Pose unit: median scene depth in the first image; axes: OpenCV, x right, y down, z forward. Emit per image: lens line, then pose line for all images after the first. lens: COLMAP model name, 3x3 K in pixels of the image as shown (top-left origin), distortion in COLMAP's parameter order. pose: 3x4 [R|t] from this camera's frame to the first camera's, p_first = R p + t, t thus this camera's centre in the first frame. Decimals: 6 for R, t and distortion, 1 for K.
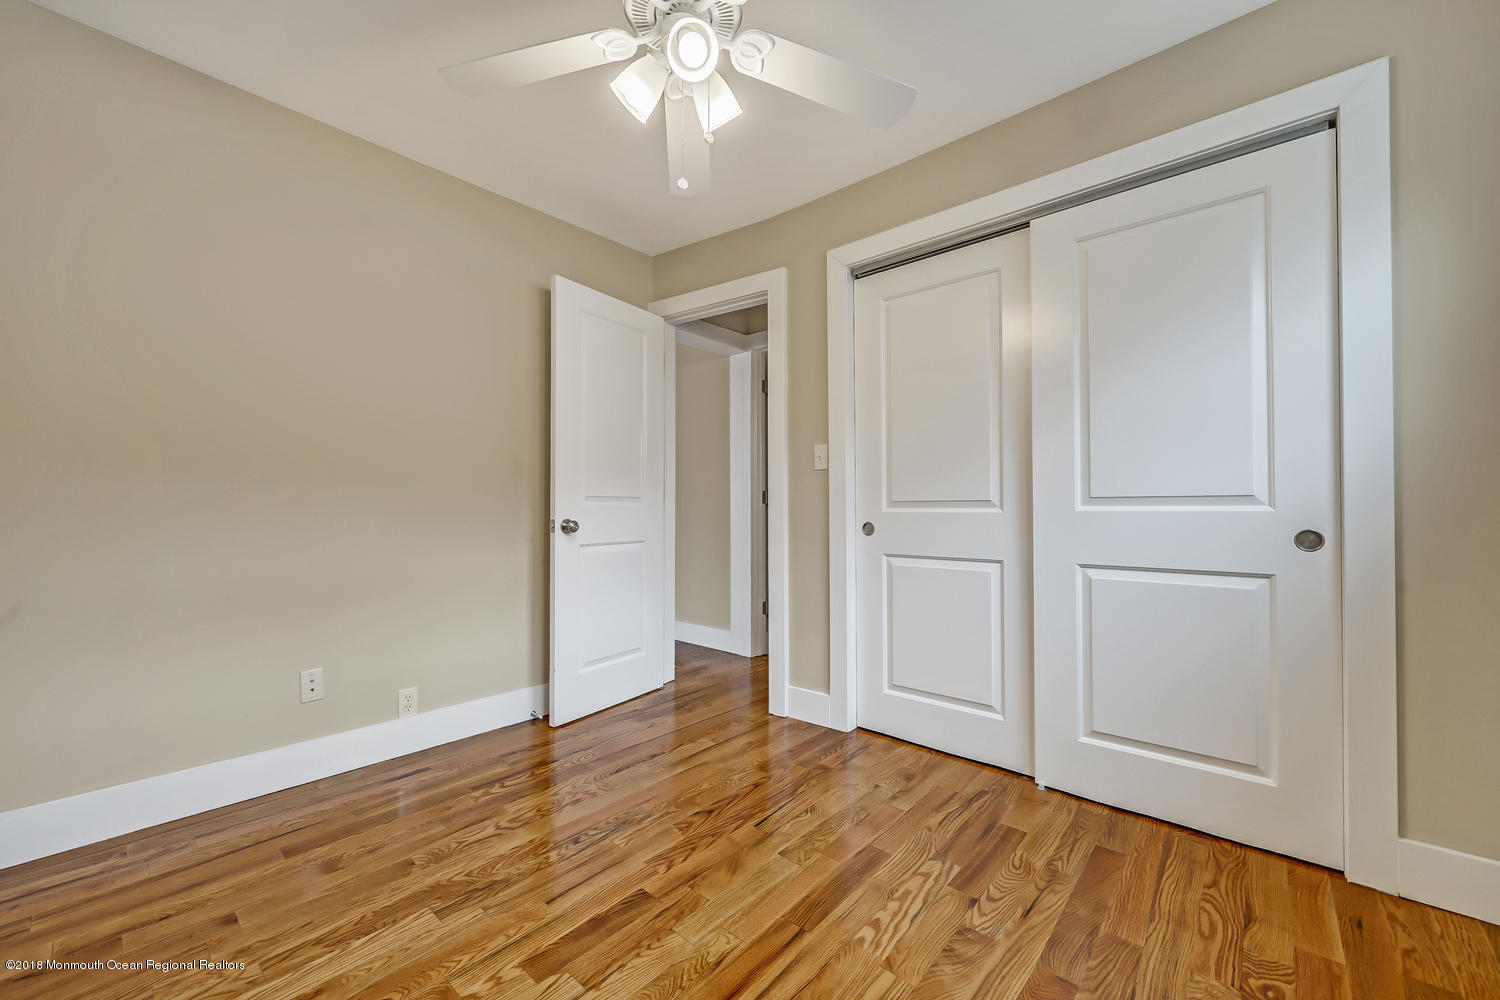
lens RADIAL K [[620.4, 0, 740.2], [0, 620.4, 502.6], [0, 0, 1]] dist [-0.001087, -0.000058]
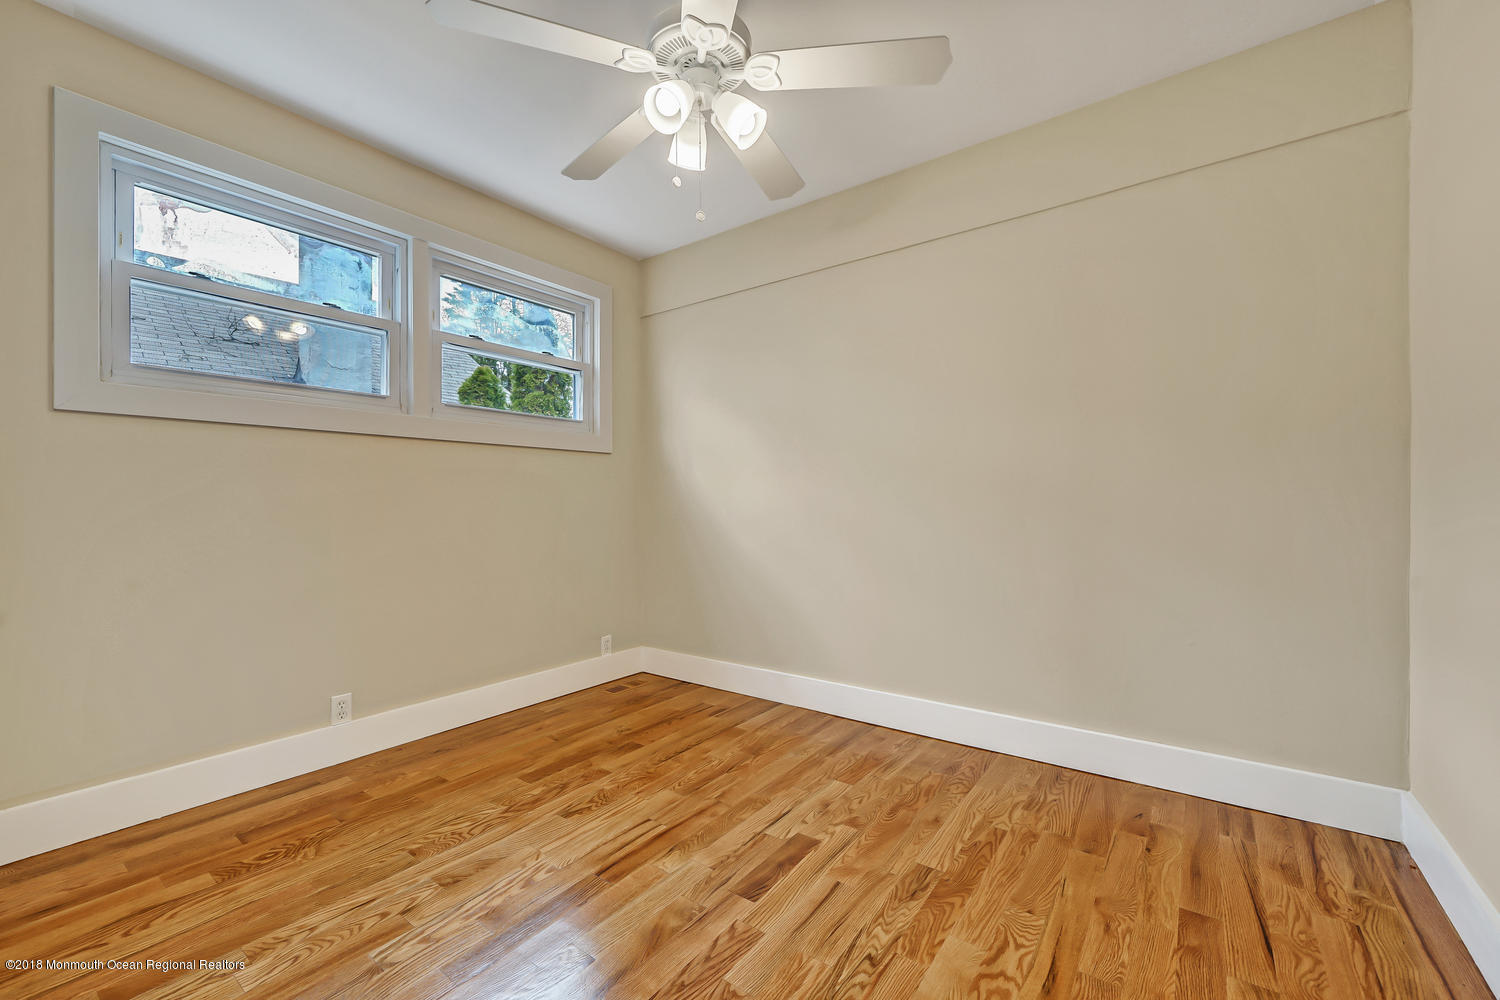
lens RADIAL K [[620.4, 0, 740.2], [0, 620.4, 502.6], [0, 0, 1]] dist [-0.001087, -0.000058]
pose [[-0.996008, 0.005432, -0.089104, -0.057606], [0.006311, 0.999934, -0.009591, 0.019703], [0.089046, -0.010115, -0.995976, 2.008660]]
